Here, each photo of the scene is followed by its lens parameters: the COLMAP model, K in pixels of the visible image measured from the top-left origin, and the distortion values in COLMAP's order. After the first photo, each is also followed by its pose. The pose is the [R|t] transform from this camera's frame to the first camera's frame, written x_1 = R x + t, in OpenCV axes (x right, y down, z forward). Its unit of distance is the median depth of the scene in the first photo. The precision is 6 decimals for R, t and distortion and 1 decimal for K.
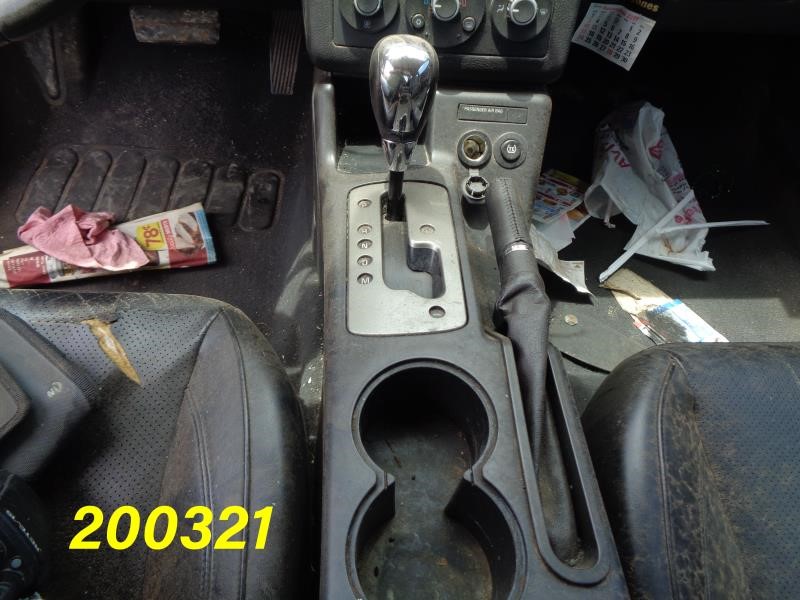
lens RADIAL K [[595.4, 0, 400.0], [0, 595.4, 300.0], [0, 0, 1]] dist [-0.002421, -0.001430]
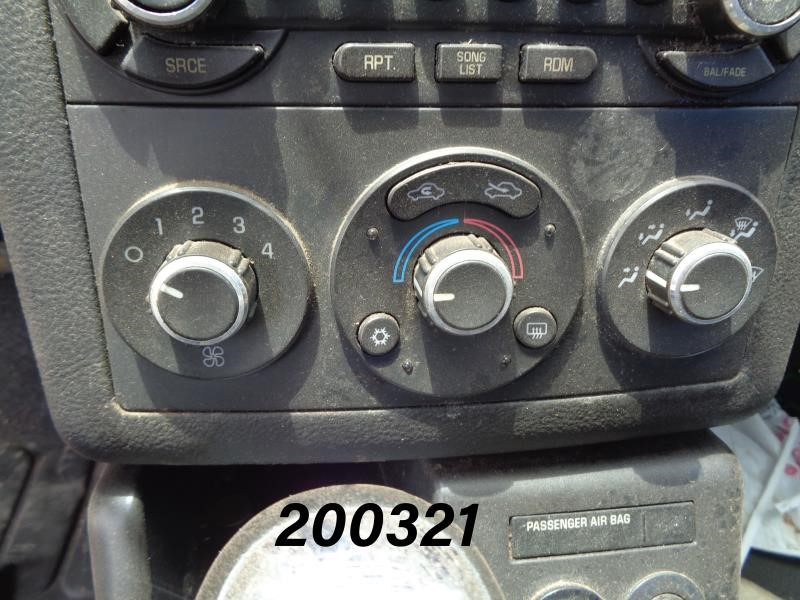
lens RADIAL K [[595.4, 0, 400.0], [0, 595.4, 300.0], [0, 0, 1]] dist [-0.002421, -0.001430]
pose [[0.991316, -0.087157, 0.098470, 0.011557], [0.105614, 0.973820, -0.201295, -0.388648], [-0.078348, 0.209947, 0.974569, 0.636278]]
